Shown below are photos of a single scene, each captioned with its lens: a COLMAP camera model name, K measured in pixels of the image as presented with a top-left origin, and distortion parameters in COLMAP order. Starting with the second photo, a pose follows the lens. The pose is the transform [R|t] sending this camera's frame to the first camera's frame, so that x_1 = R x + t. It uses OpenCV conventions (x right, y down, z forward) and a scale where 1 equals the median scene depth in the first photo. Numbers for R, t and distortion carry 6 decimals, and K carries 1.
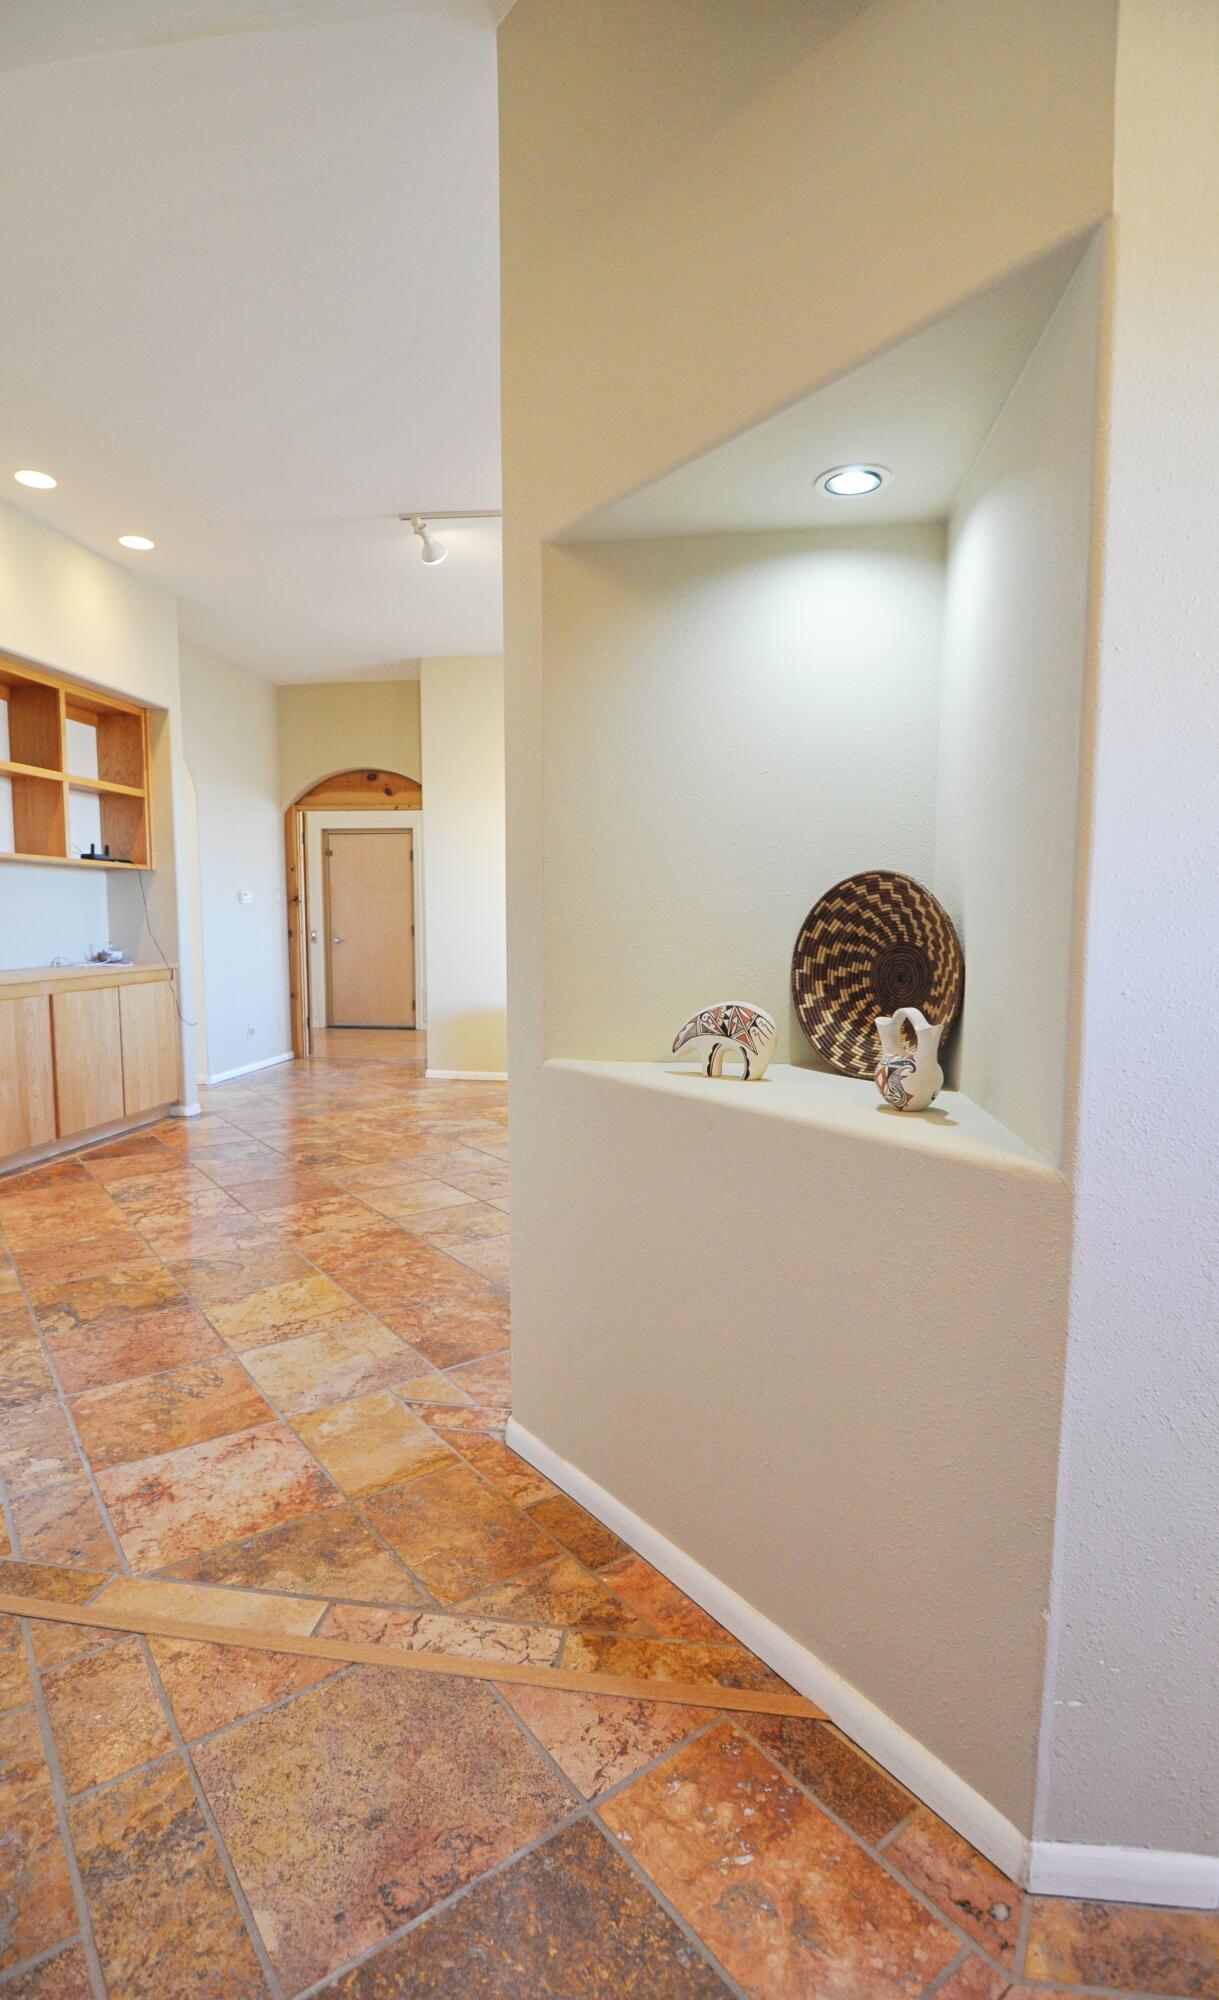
lens RADIAL K [[978.5, 0, 636.6], [0, 978.5, 1001.8], [0, 0, 1]] dist [-0.011197, -0.006217]
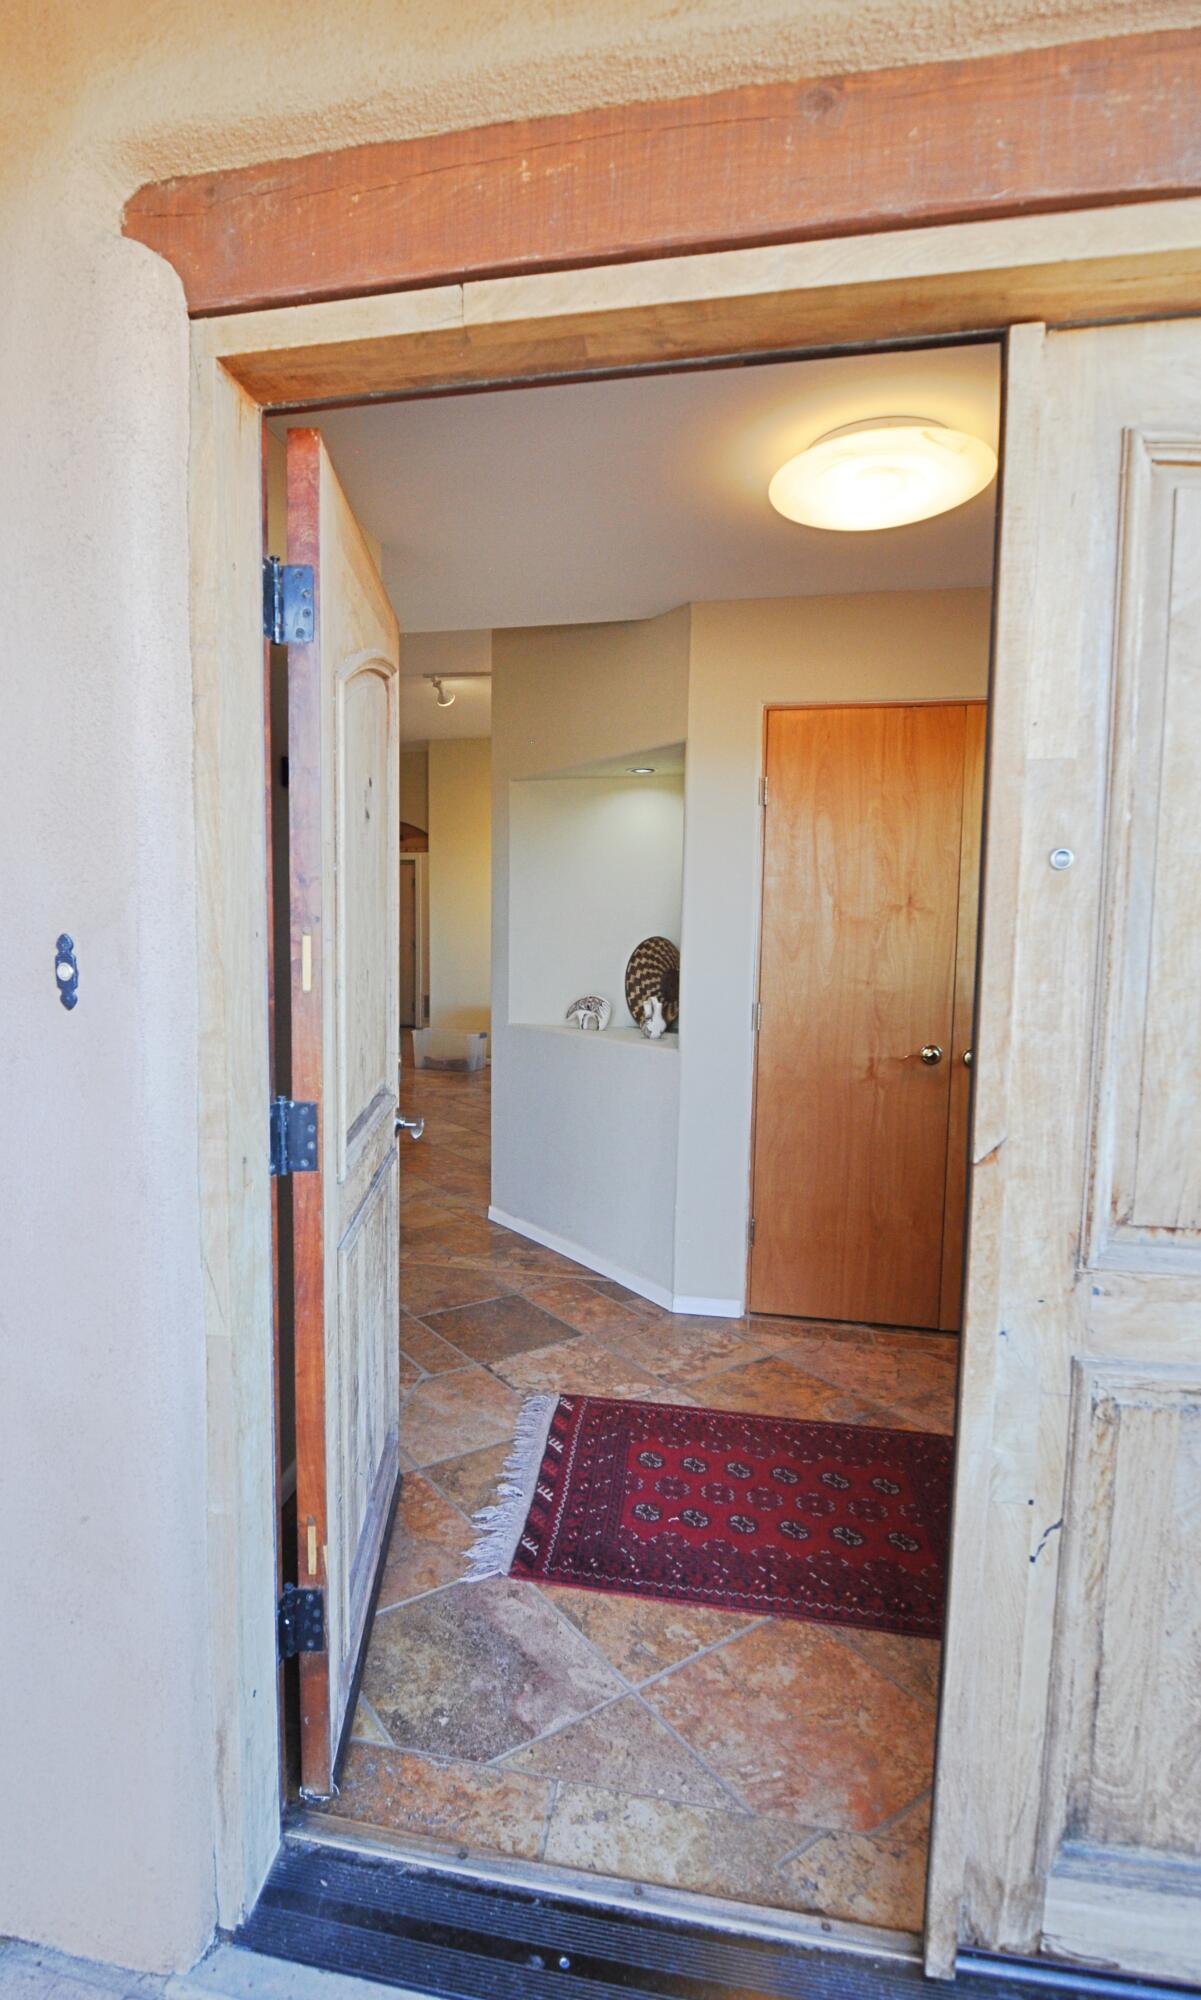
lens RADIAL K [[962.3, 0, 589.0], [0, 962.3, 994.8], [0, 0, 1]] dist [-0.007880, -0.008633]
pose [[0.999458, 0.008578, -0.031771, 0.158042], [-0.009009, 0.999869, -0.013442, 0.028281], [0.031652, 0.013721, 0.999405, -1.169044]]
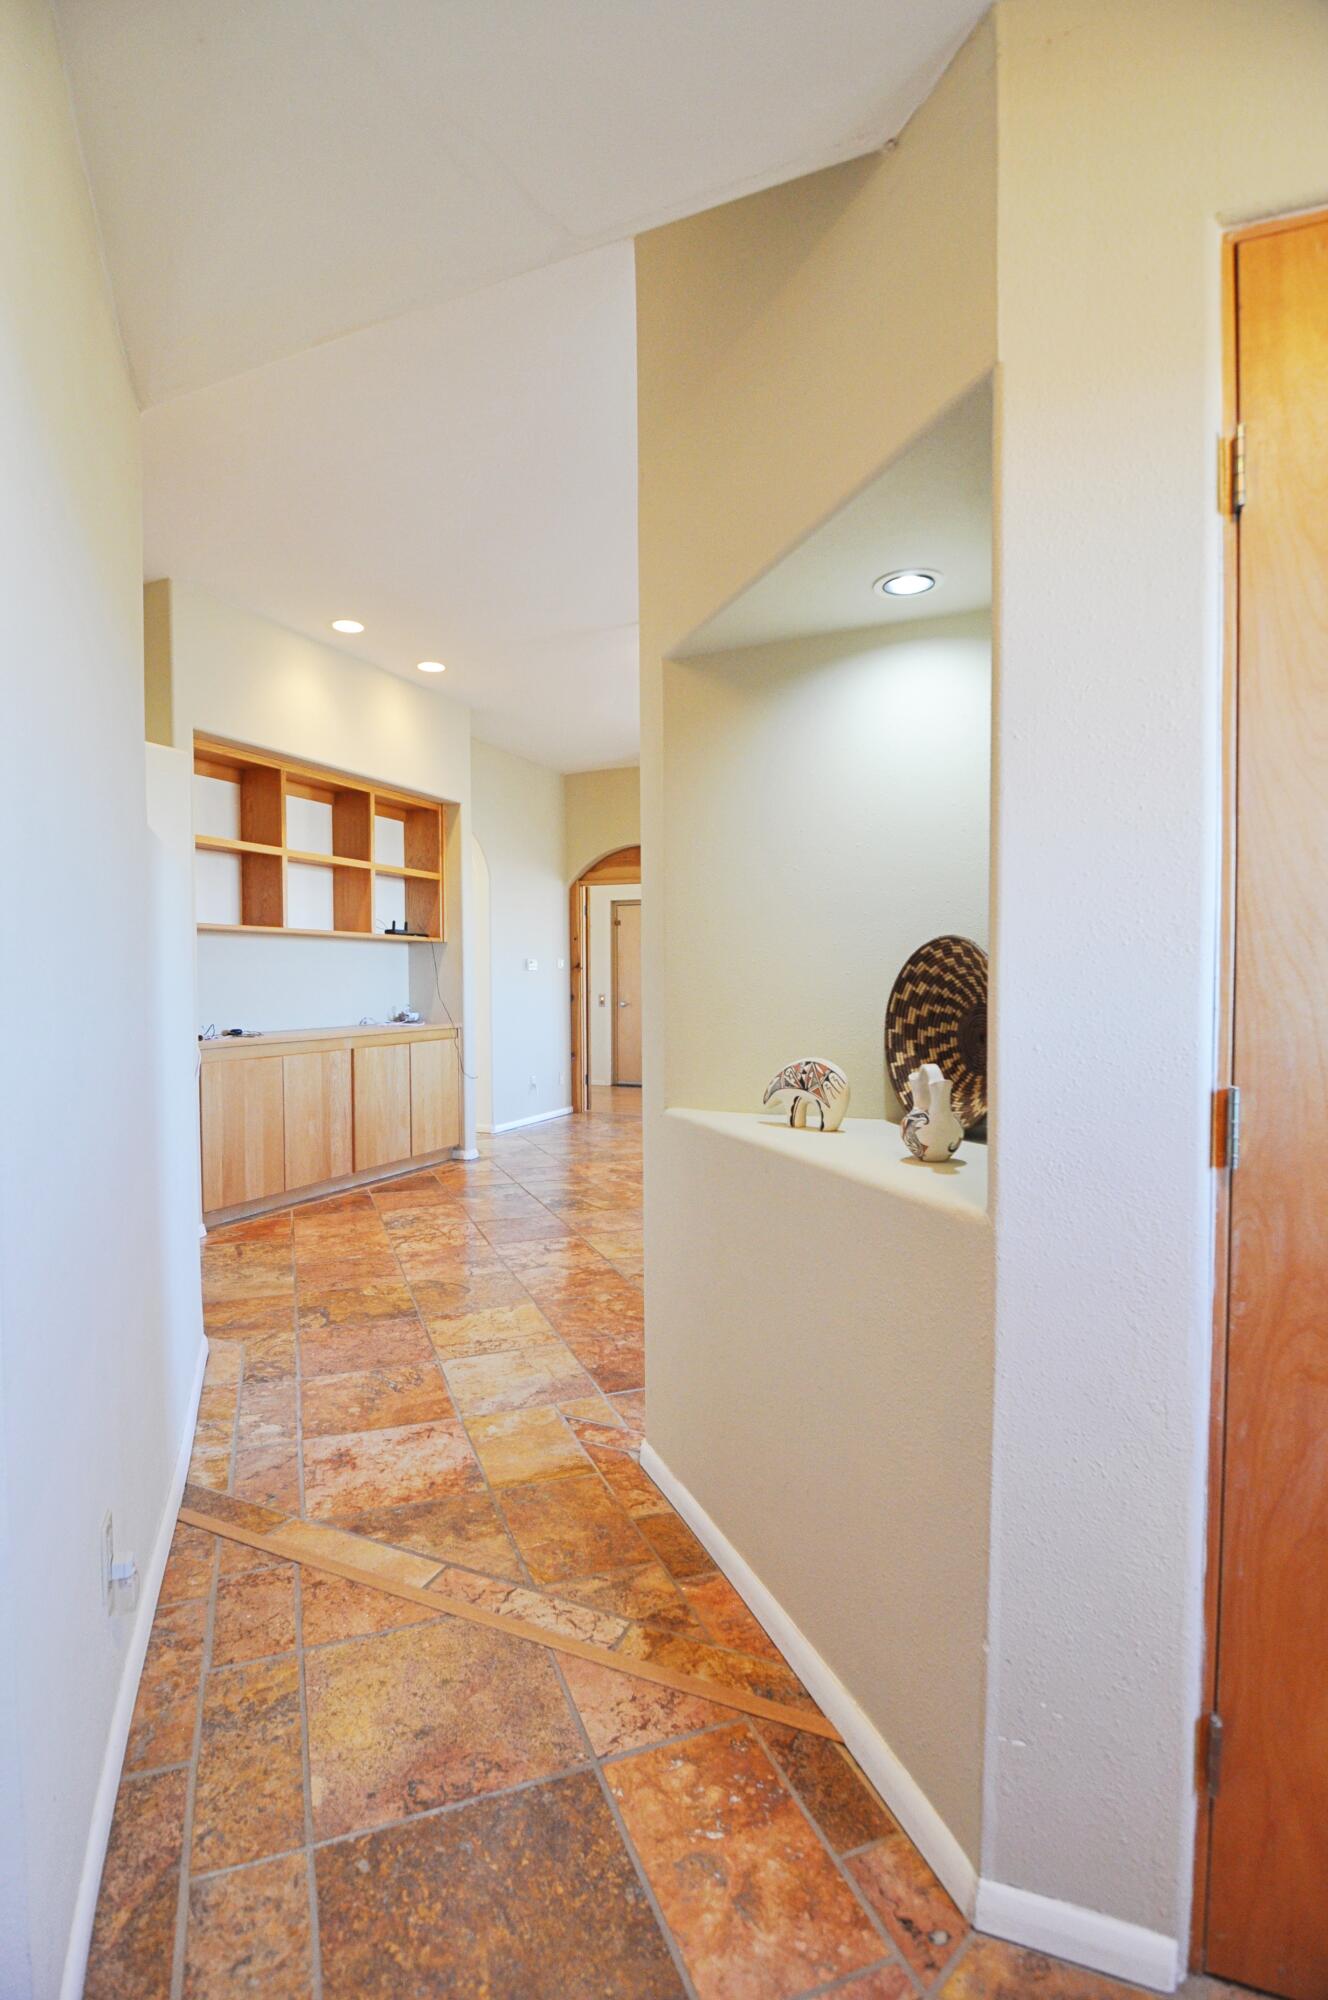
lens RADIAL K [[981.9, 0, 664.0], [0, 981.9, 1000.0], [0, 0, 1]] dist [-0.005889, -0.009279]
pose [[0.959685, -0.000853, -0.281075, 0.244687], [-0.018063, 0.997741, -0.064702, 0.008917], [0.280495, 0.067170, 0.957502, -0.092335]]
